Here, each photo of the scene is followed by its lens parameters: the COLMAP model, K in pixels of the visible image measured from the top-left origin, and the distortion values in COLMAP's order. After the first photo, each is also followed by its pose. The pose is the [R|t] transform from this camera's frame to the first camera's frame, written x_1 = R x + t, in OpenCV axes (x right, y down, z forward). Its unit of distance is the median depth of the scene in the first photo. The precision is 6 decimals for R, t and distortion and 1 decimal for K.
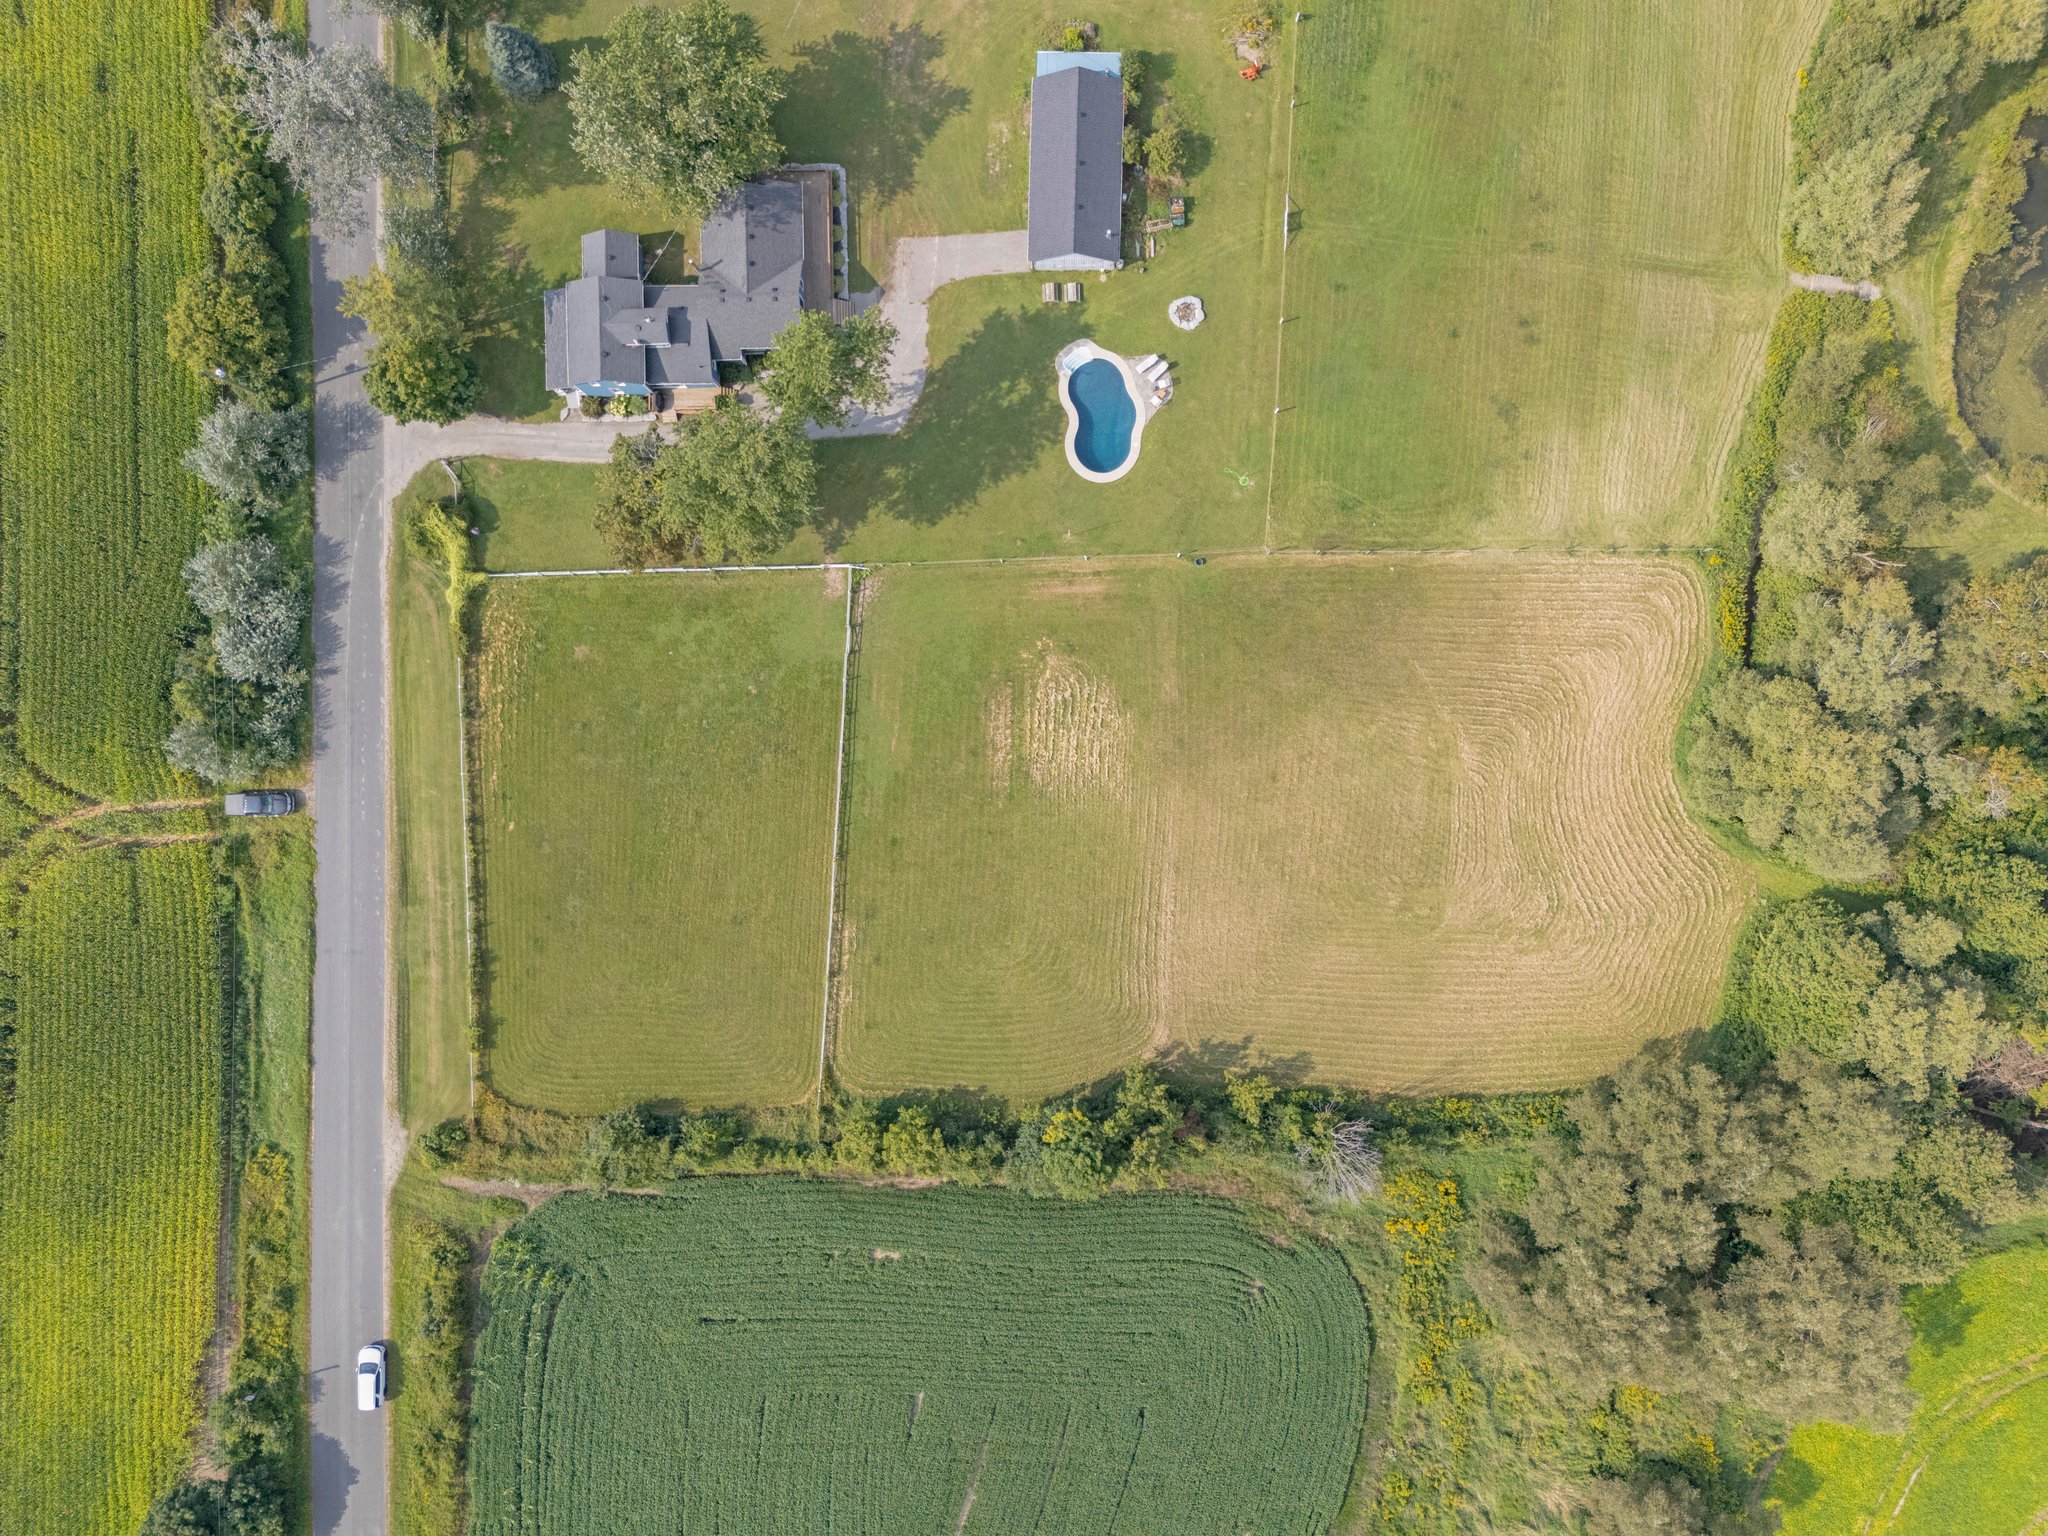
lens RADIAL K [[1512.9, 0, 1024.0], [0, 1512.9, 768.0], [0, 0, 1]] dist [0.055558, -0.049851]
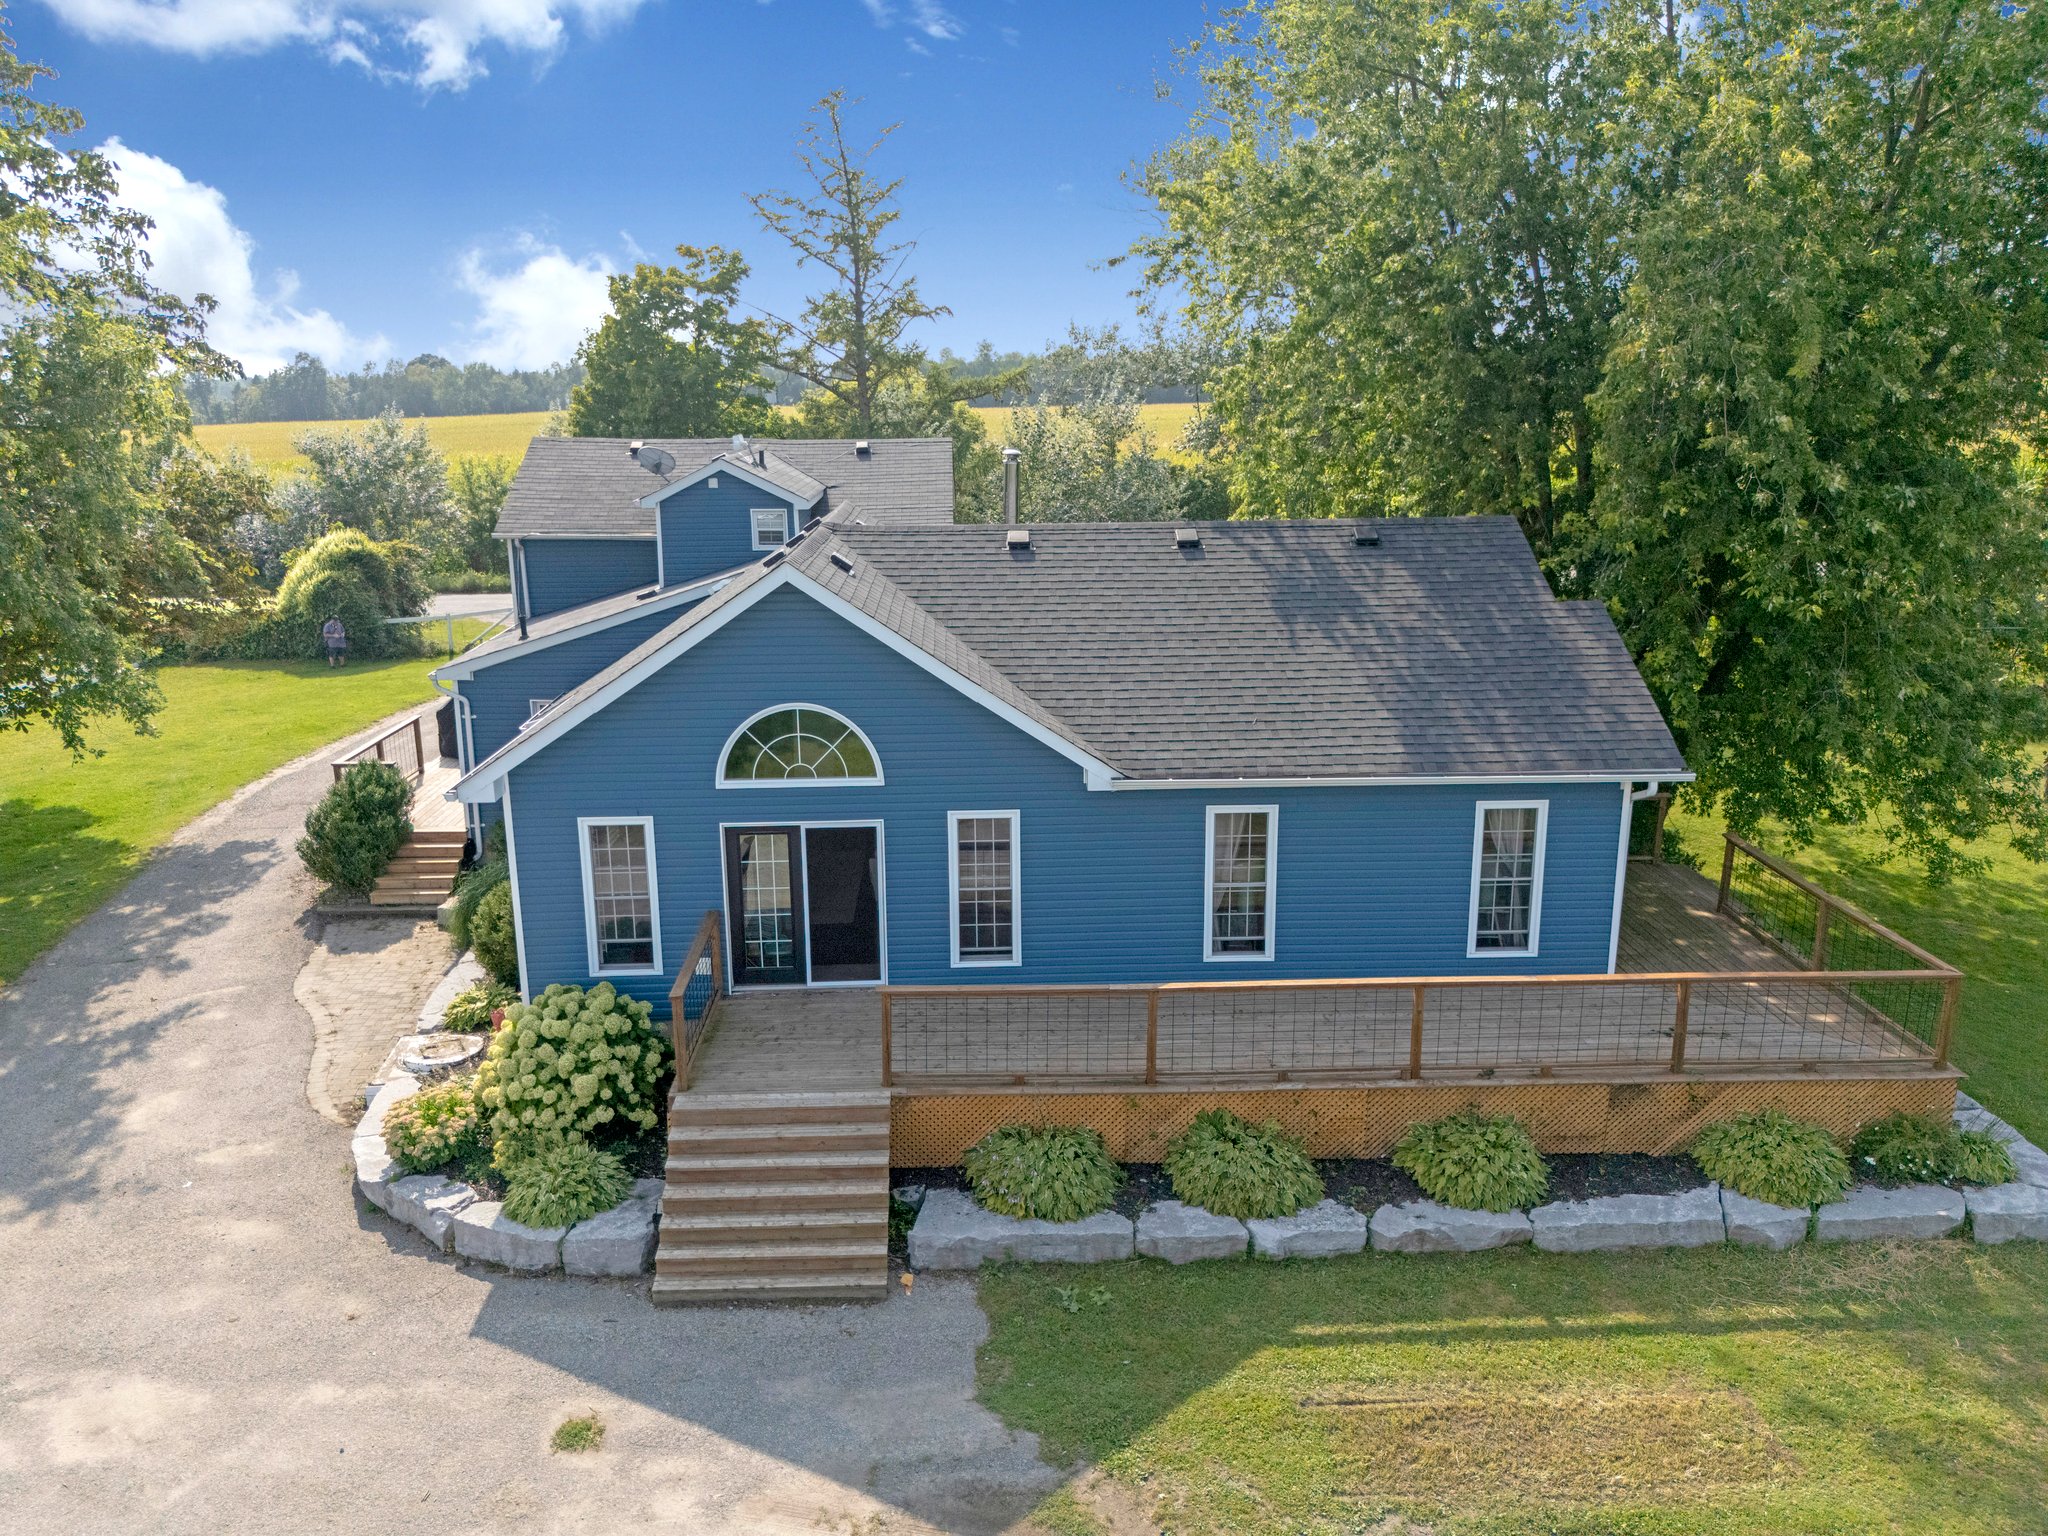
lens RADIAL K [[1512.9, 0, 1024.0], [0, 1512.9, 768.0], [0, 0, 1]] dist [0.055558, -0.049851]
pose [[0.025009, 0.280705, -0.959468, -0.021434], [-0.999667, 0.013114, -0.022221, -0.315389], [0.006345, 0.959704, 0.280940, 0.940453]]
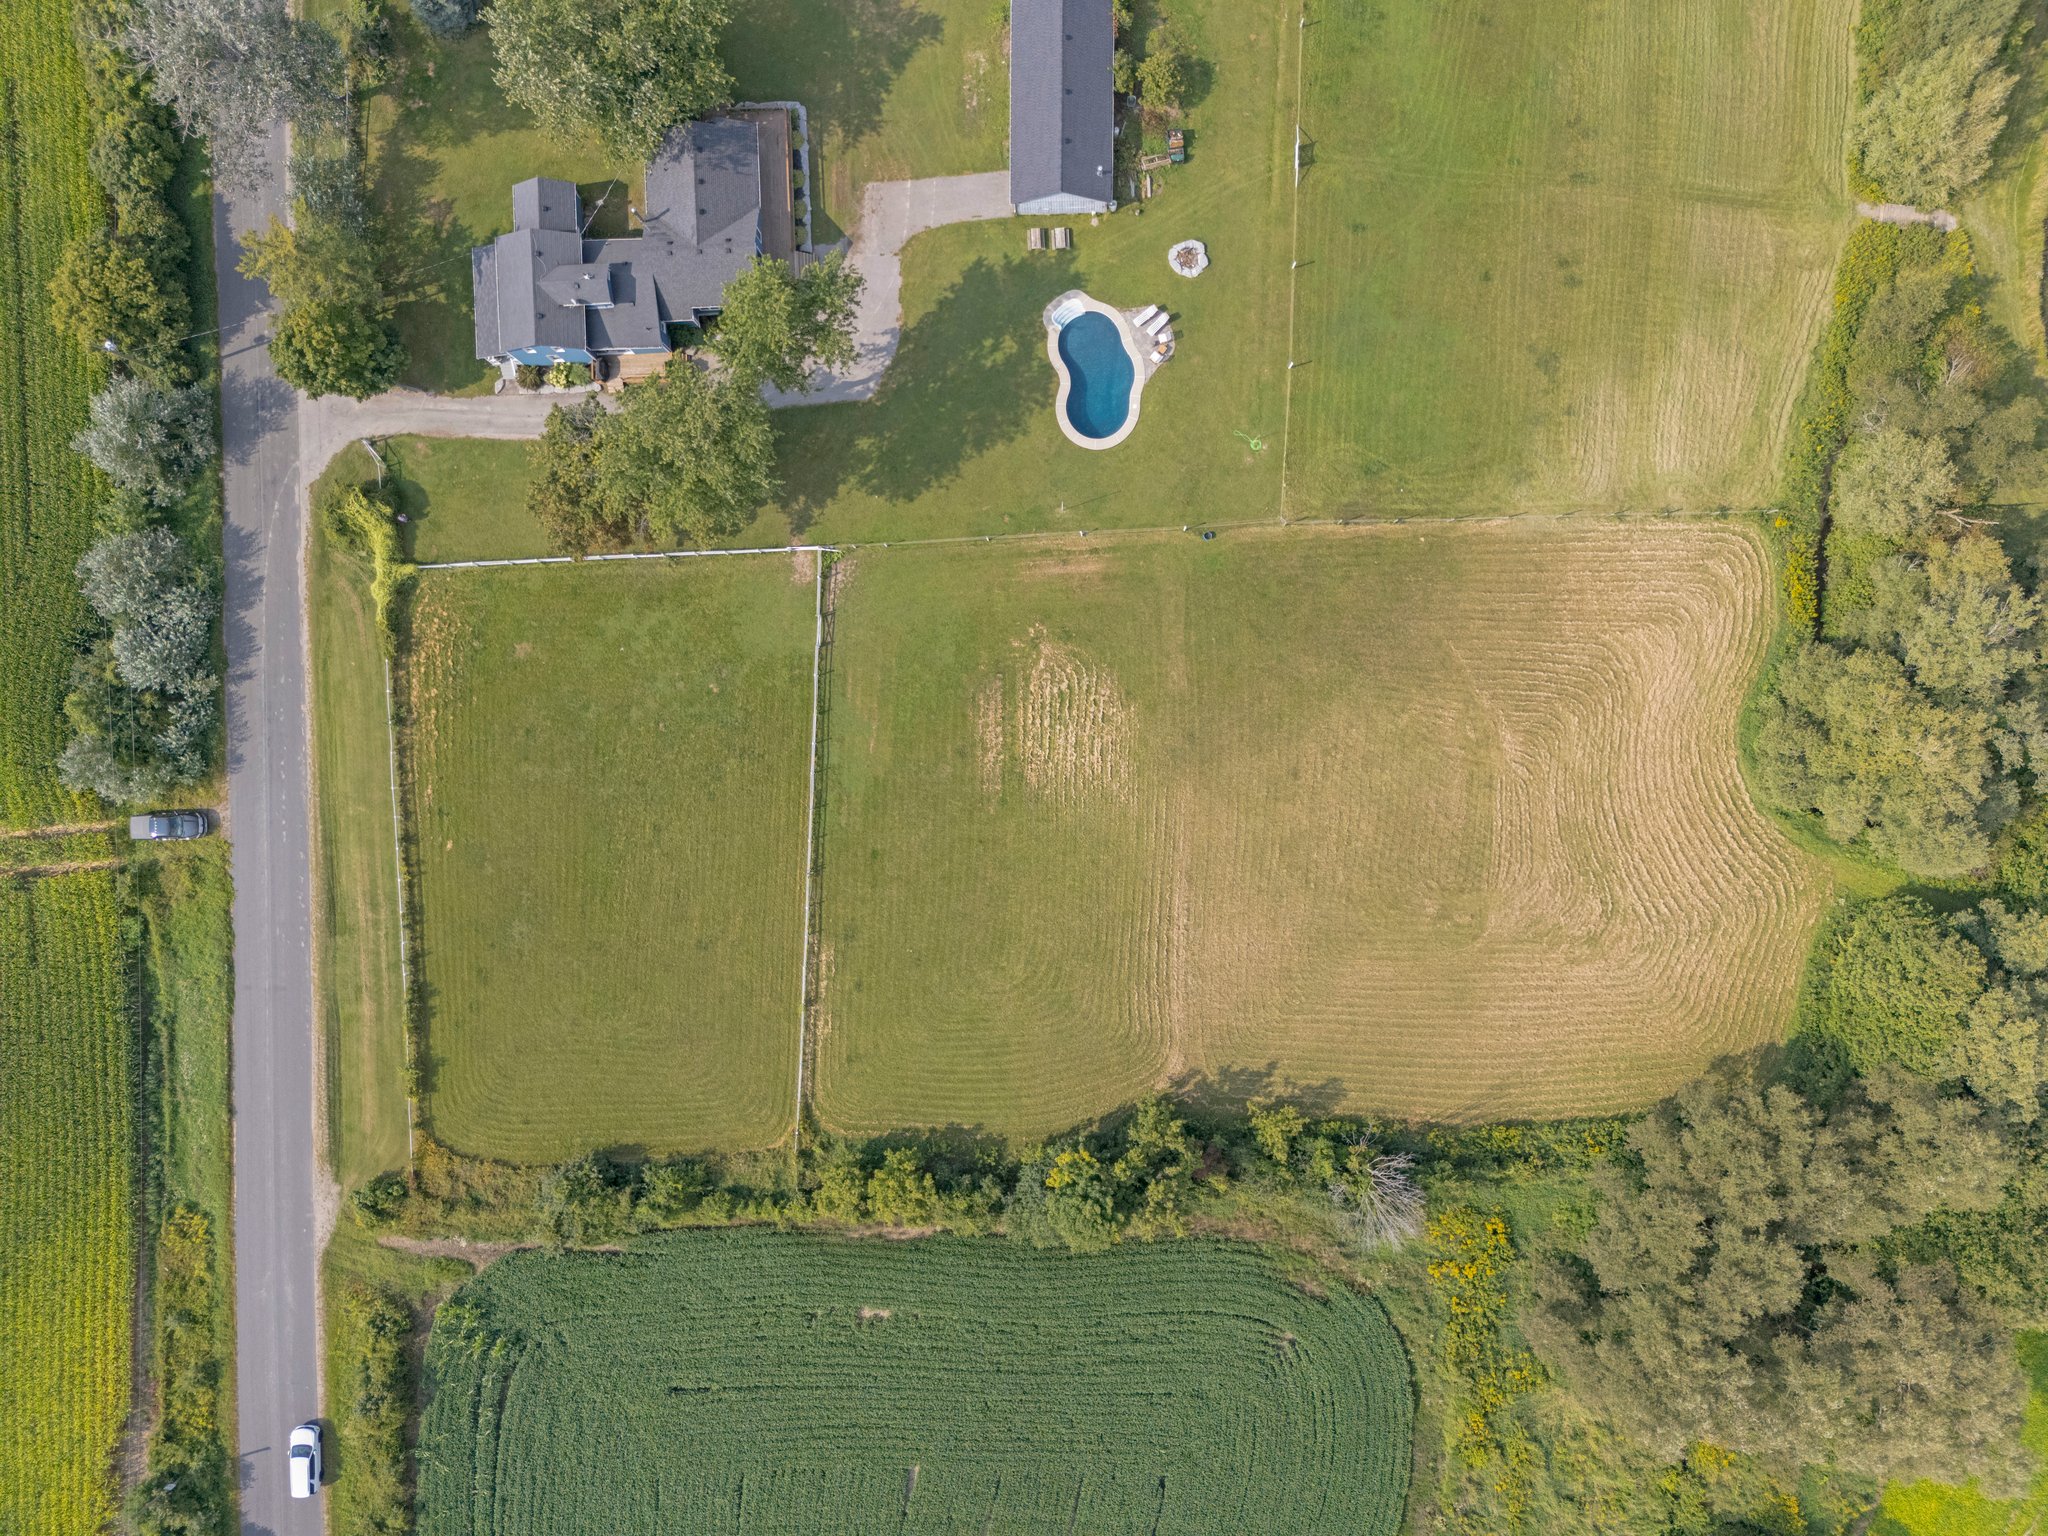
lens RADIAL K [[1512.9, 0, 1024.0], [0, 1512.9, 768.0], [0, 0, 1]] dist [0.055558, -0.049851]
pose [[0.999804, -0.019777, -0.000347, 0.004273], [0.019776, 0.999804, -0.000984, 0.000303], [0.000367, 0.000977, 0.999999, 0.100347]]
